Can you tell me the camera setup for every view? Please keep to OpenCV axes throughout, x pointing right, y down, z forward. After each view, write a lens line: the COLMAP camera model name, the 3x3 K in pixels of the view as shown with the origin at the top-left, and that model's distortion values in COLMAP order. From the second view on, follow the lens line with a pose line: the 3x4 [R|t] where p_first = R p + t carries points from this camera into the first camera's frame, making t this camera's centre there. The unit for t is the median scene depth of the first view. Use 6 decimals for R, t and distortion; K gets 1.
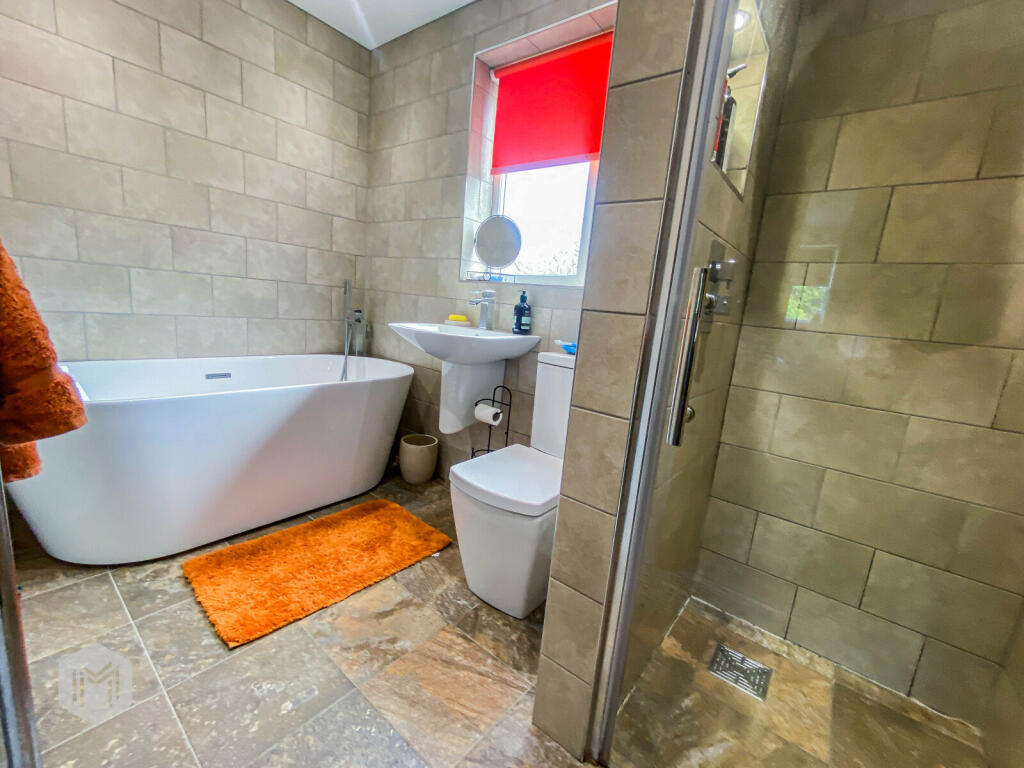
lens RADIAL K [[422.1, 0, 515.3], [0, 422.1, 382.6], [0, 0, 1]] dist [-0.000316, -0.000455]
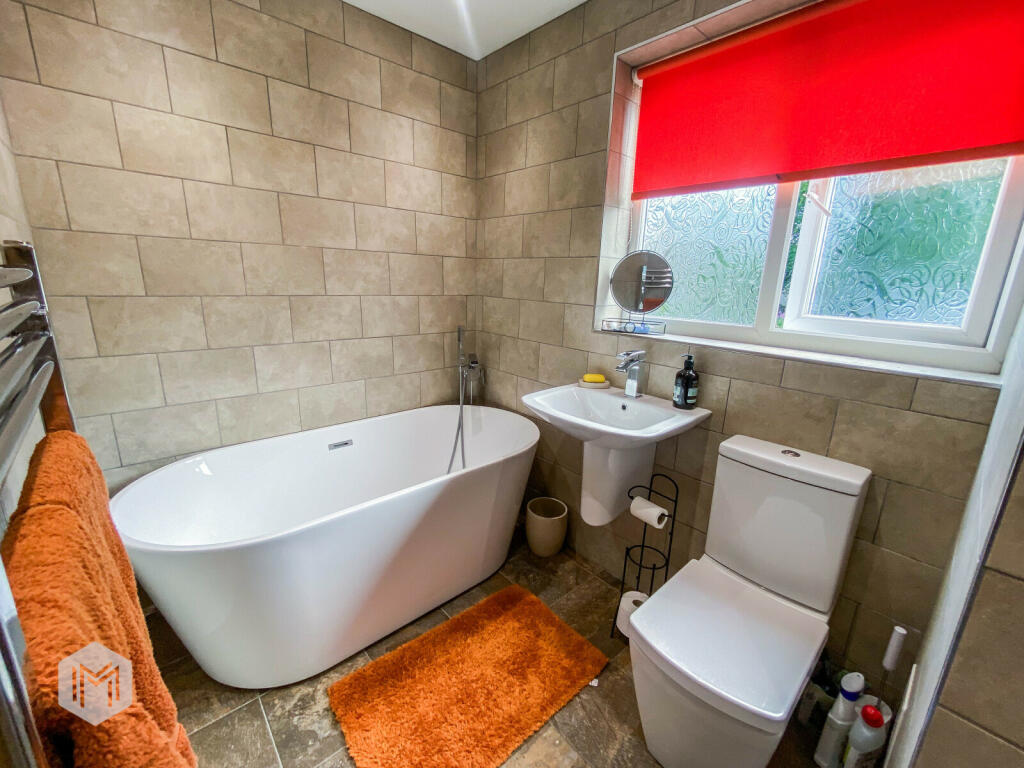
lens RADIAL K [[422.1, 0, 515.3], [0, 422.1, 382.6], [0, 0, 1]] dist [-0.000316, -0.000455]
pose [[0.984704, -0.020550, -0.173020, -0.150082], [0.029397, 0.998379, 0.048731, -0.192947], [0.171738, -0.053072, 0.983712, 0.141267]]
